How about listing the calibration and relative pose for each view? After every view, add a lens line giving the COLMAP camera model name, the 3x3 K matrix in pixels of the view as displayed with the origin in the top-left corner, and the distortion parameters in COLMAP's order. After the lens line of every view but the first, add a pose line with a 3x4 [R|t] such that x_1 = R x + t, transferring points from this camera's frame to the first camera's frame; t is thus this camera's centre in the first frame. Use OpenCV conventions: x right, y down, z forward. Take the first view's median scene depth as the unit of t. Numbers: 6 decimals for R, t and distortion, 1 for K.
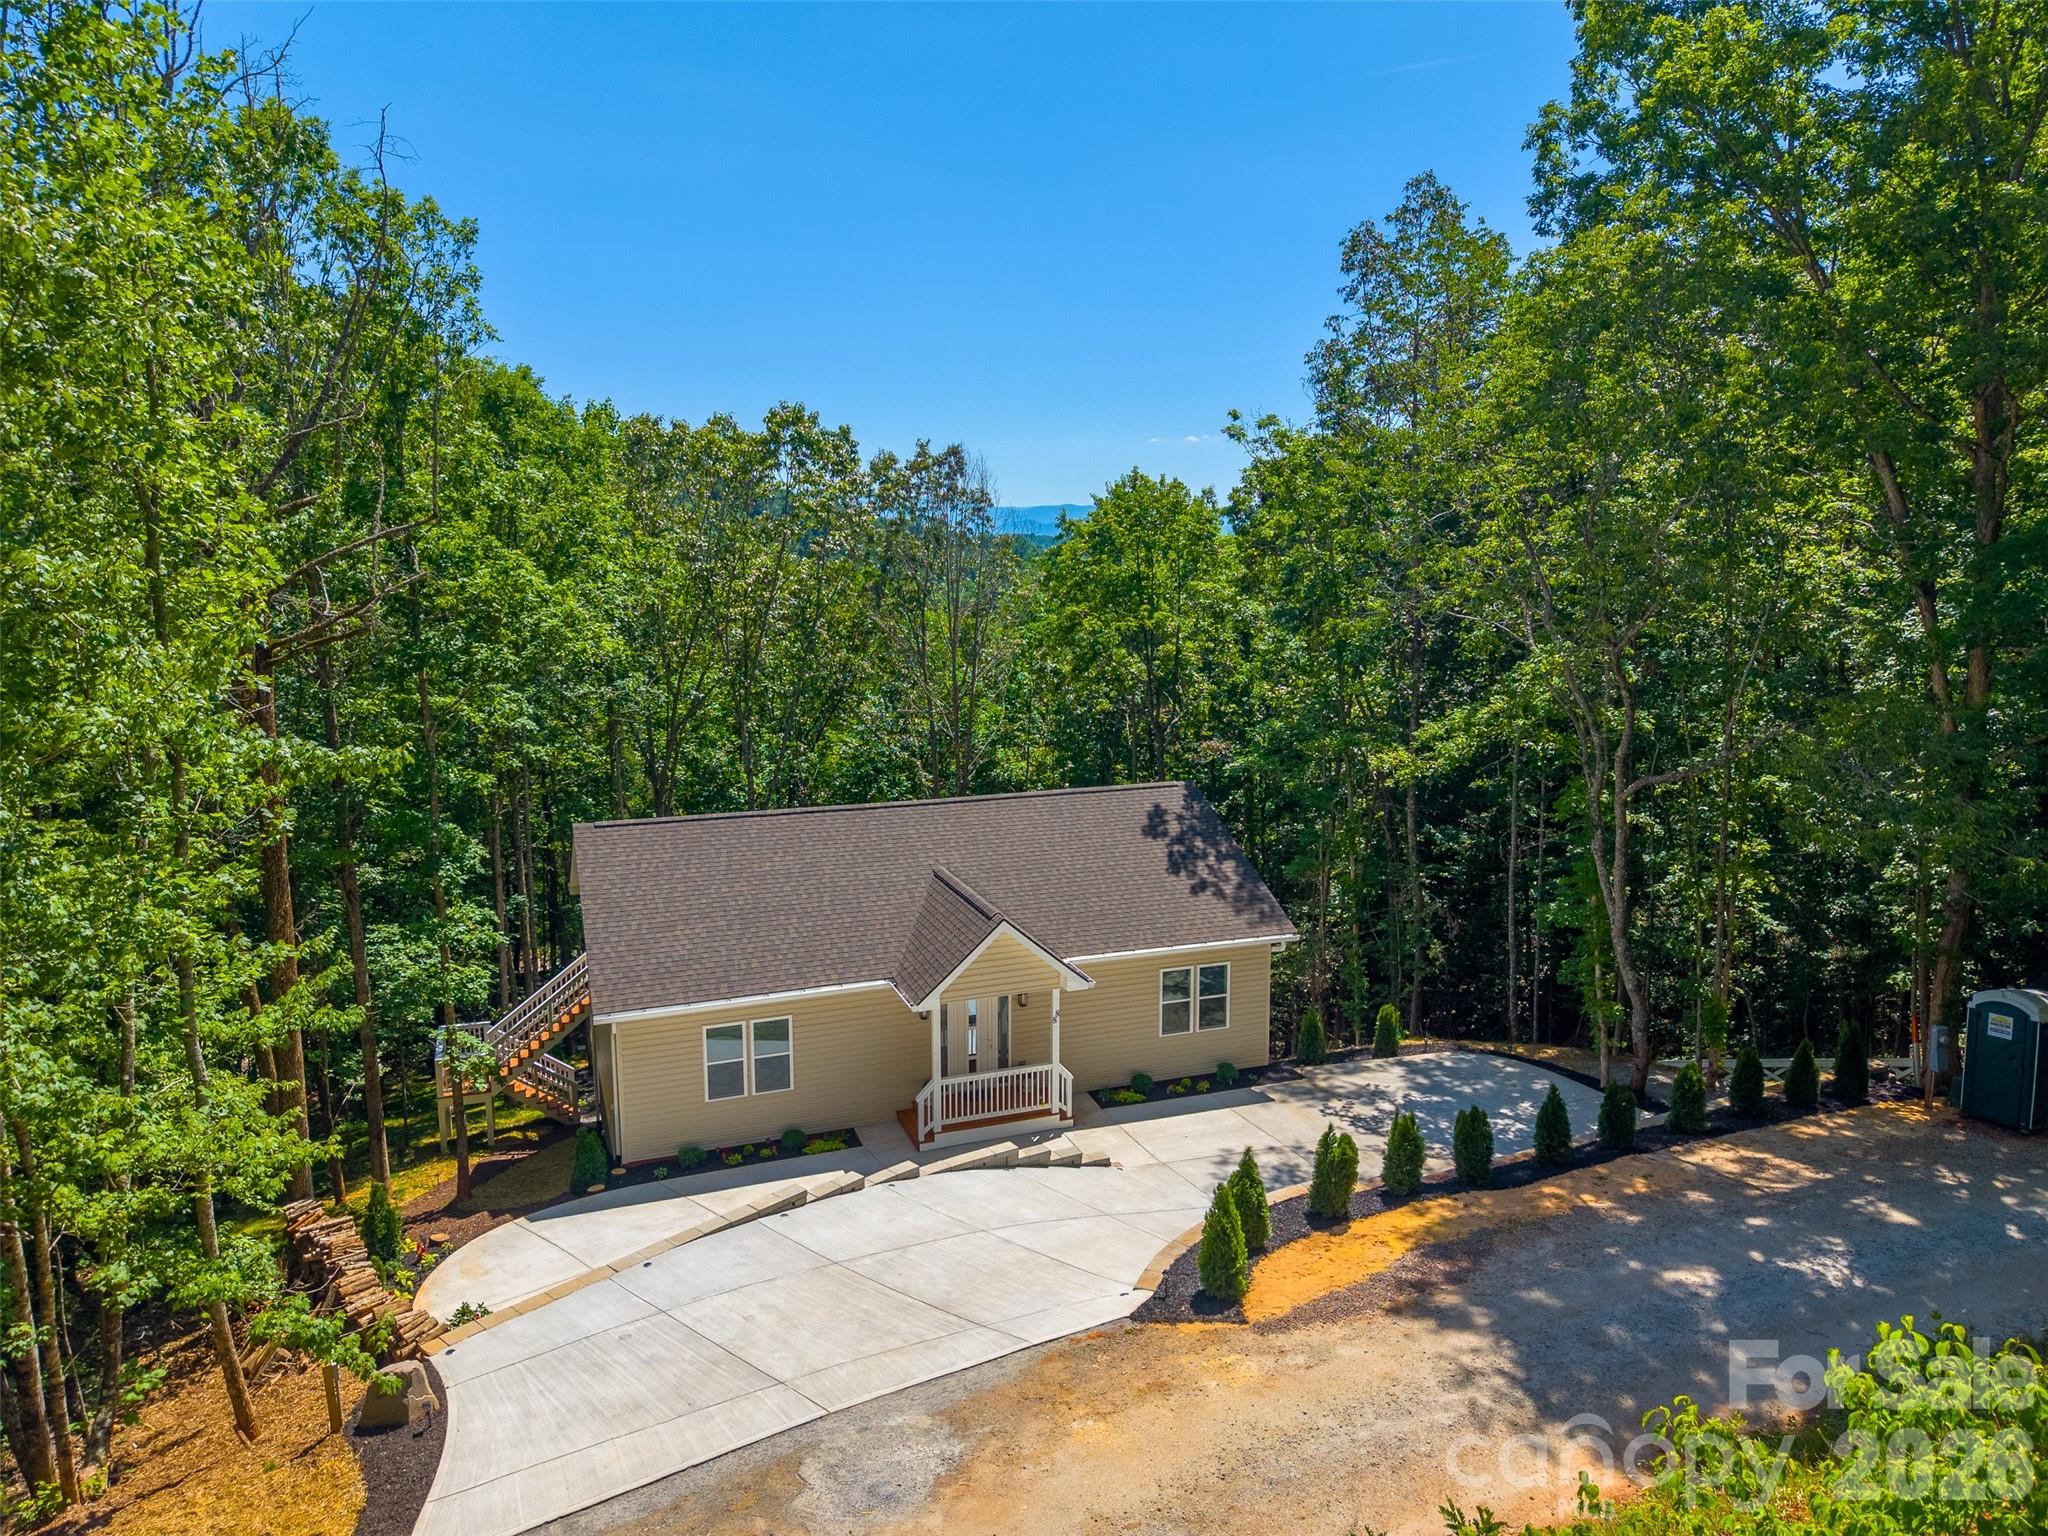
lens RADIAL K [[1384.6, 0, 1007.5], [0, 1384.6, 762.3], [0, 0, 1]] dist [0.007367, -0.013932]
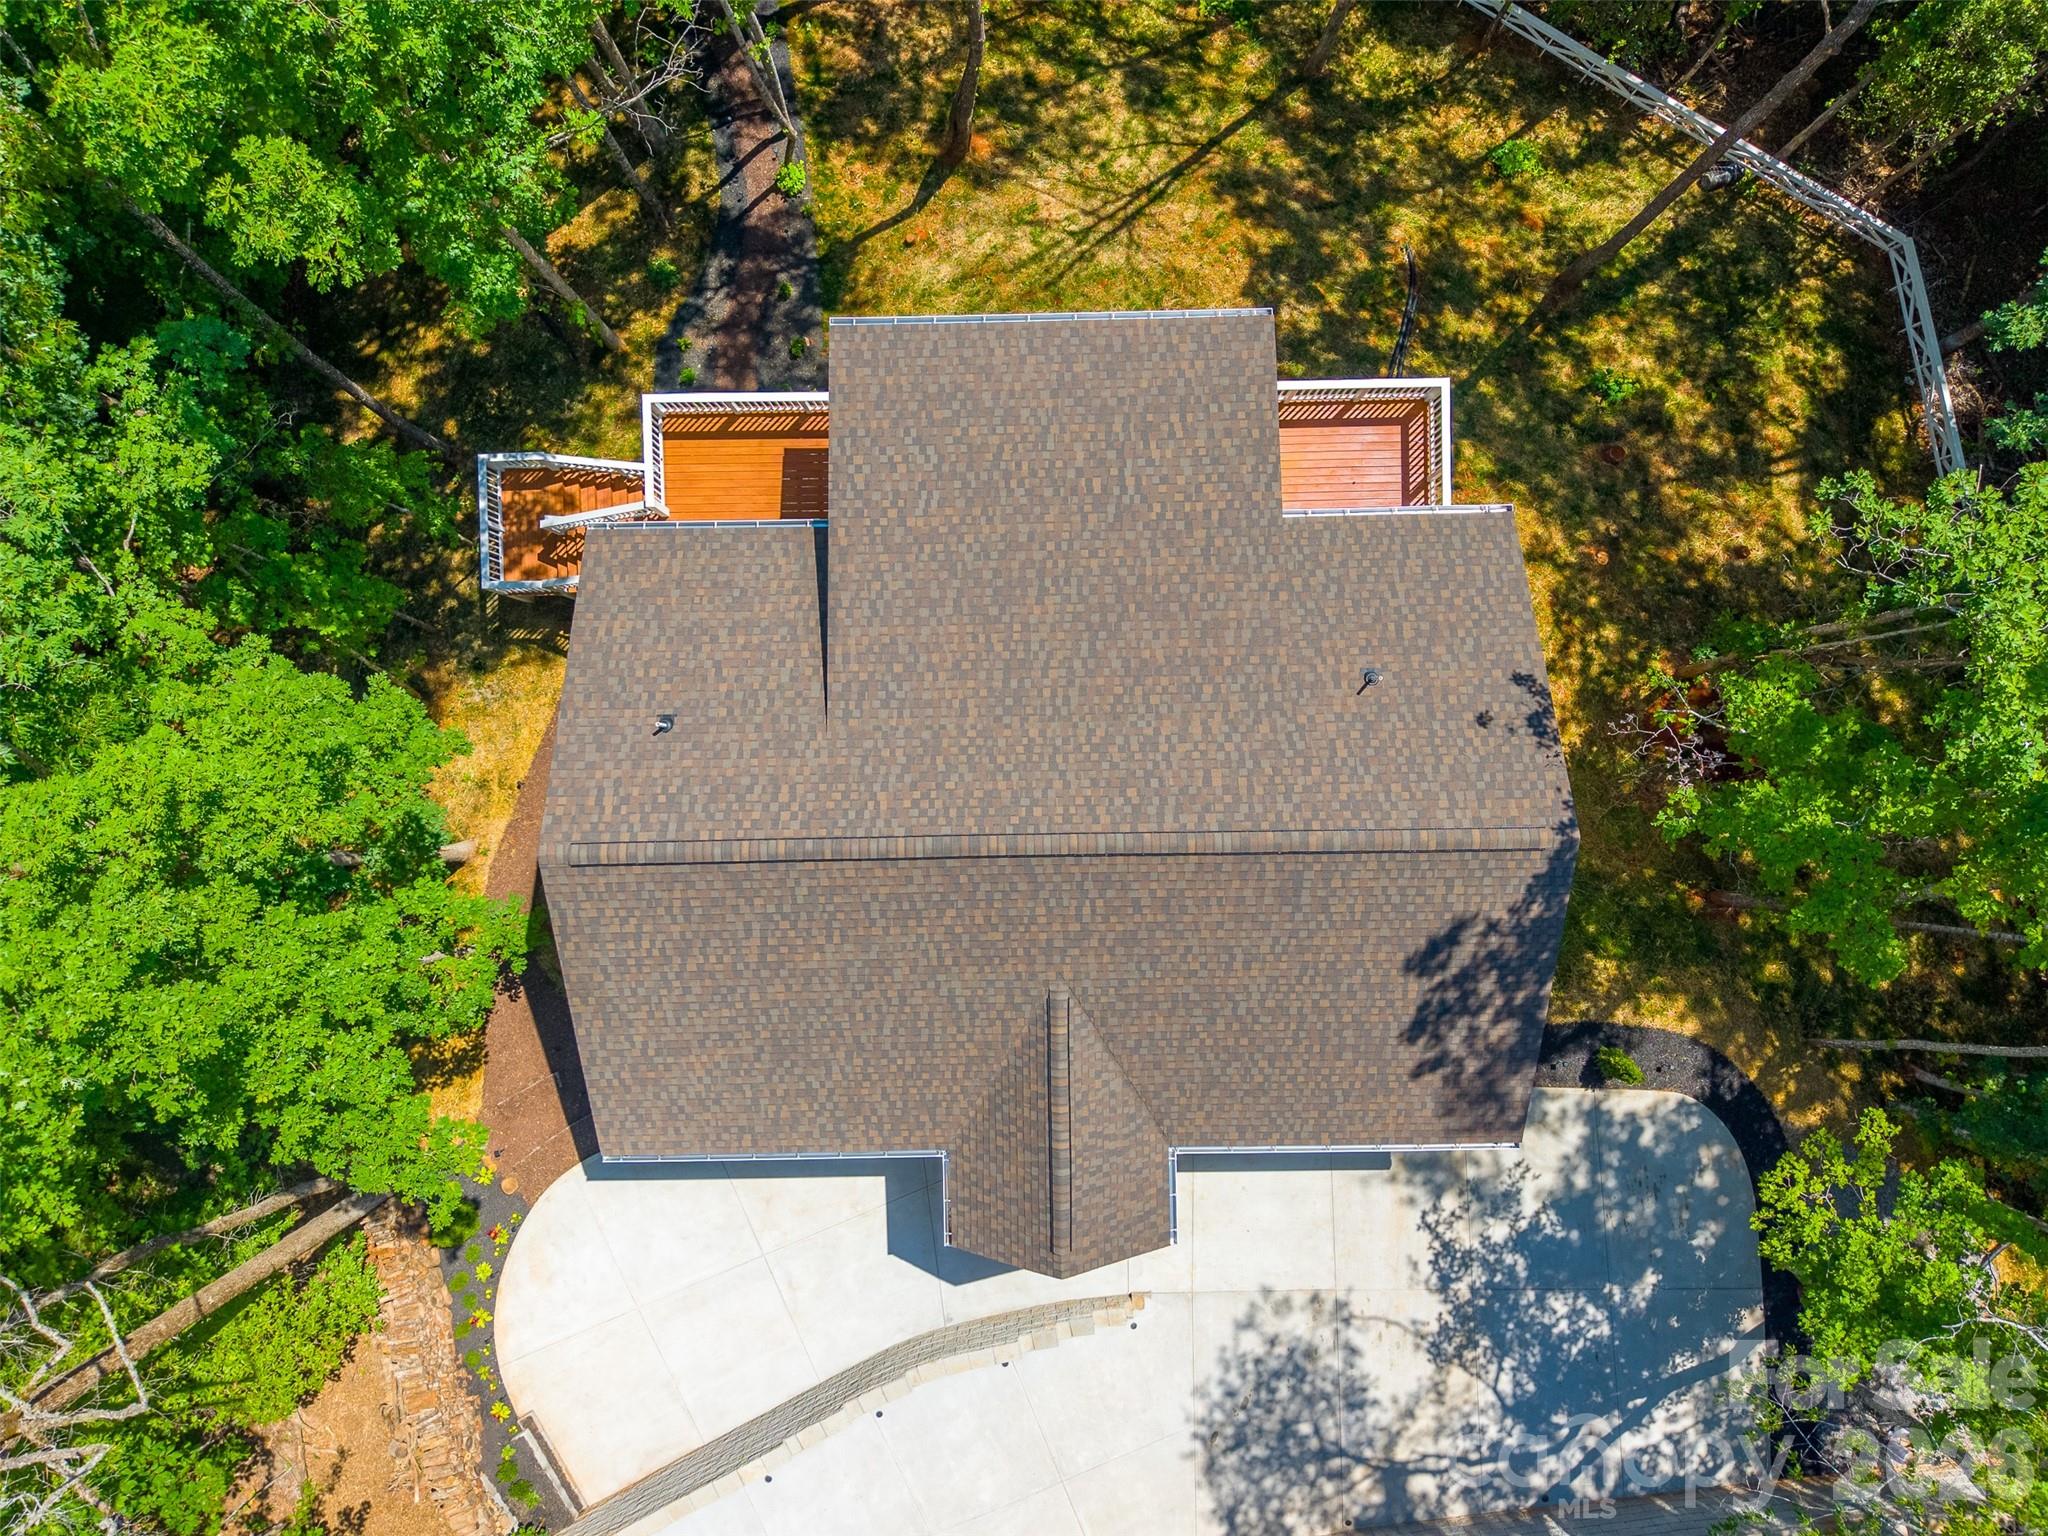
lens RADIAL K [[1384.6, 0, 1002.6], [0, 1384.6, 765.7], [0, 0, 1]] dist [0.007367, -0.013932]
pose [[0.947365, 0.319941, -0.011680, -0.118447], [-0.040763, 0.156729, 0.986800, -0.710183], [0.317549, -0.934384, 0.161522, 1.118559]]
